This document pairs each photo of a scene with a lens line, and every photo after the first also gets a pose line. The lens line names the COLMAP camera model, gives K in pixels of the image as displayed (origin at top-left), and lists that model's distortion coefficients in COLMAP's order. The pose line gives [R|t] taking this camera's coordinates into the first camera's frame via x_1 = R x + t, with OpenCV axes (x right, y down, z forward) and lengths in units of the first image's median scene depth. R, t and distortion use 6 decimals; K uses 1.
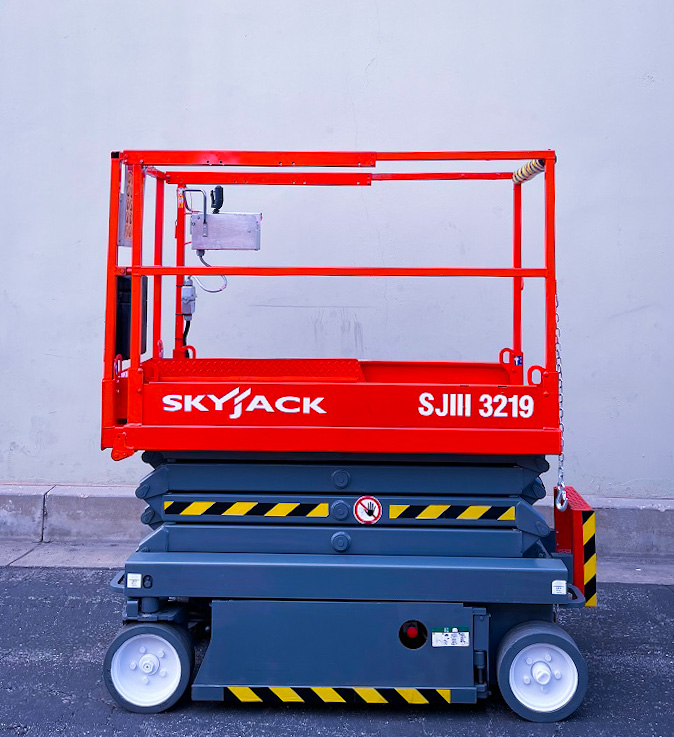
lens RADIAL K [[785.9, 0, 346.8], [0, 785.9, 261.9], [0, 0, 1]] dist [0.010371, 0.000000]
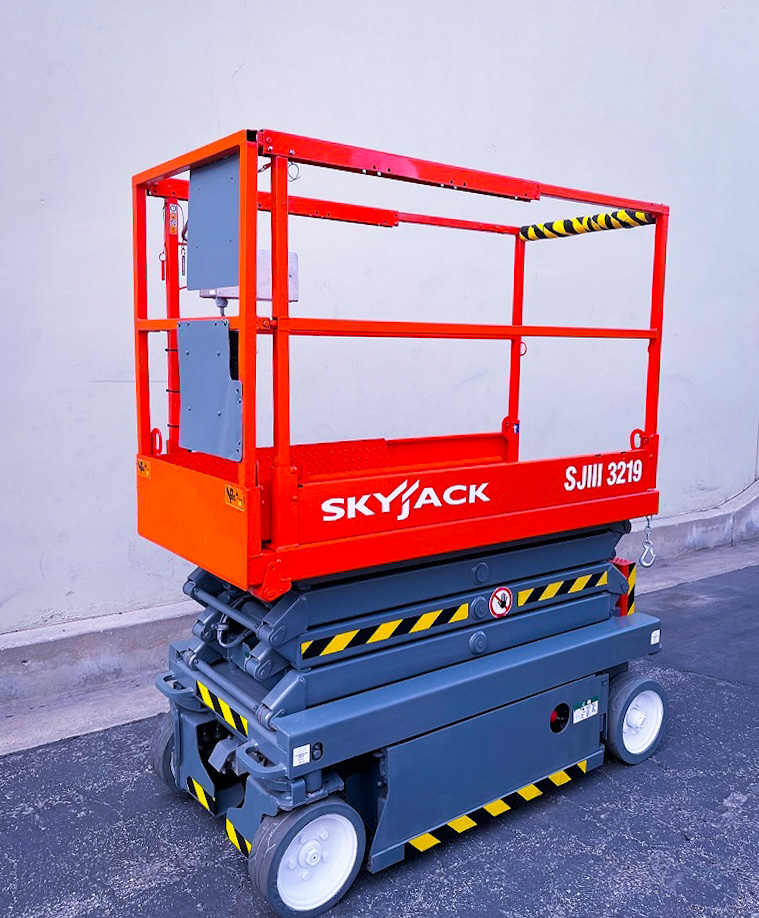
lens RADIAL K [[794.3, 0, 377.3], [0, 794.3, 460.7], [0, 0, 1]] dist [0.040294, -0.014035]
pose [[0.788302, -0.080951, 0.609940, -0.635056], [-0.013641, 0.988765, 0.148858, 0.025219], [-0.615138, -0.125665, 0.778340, 0.413338]]
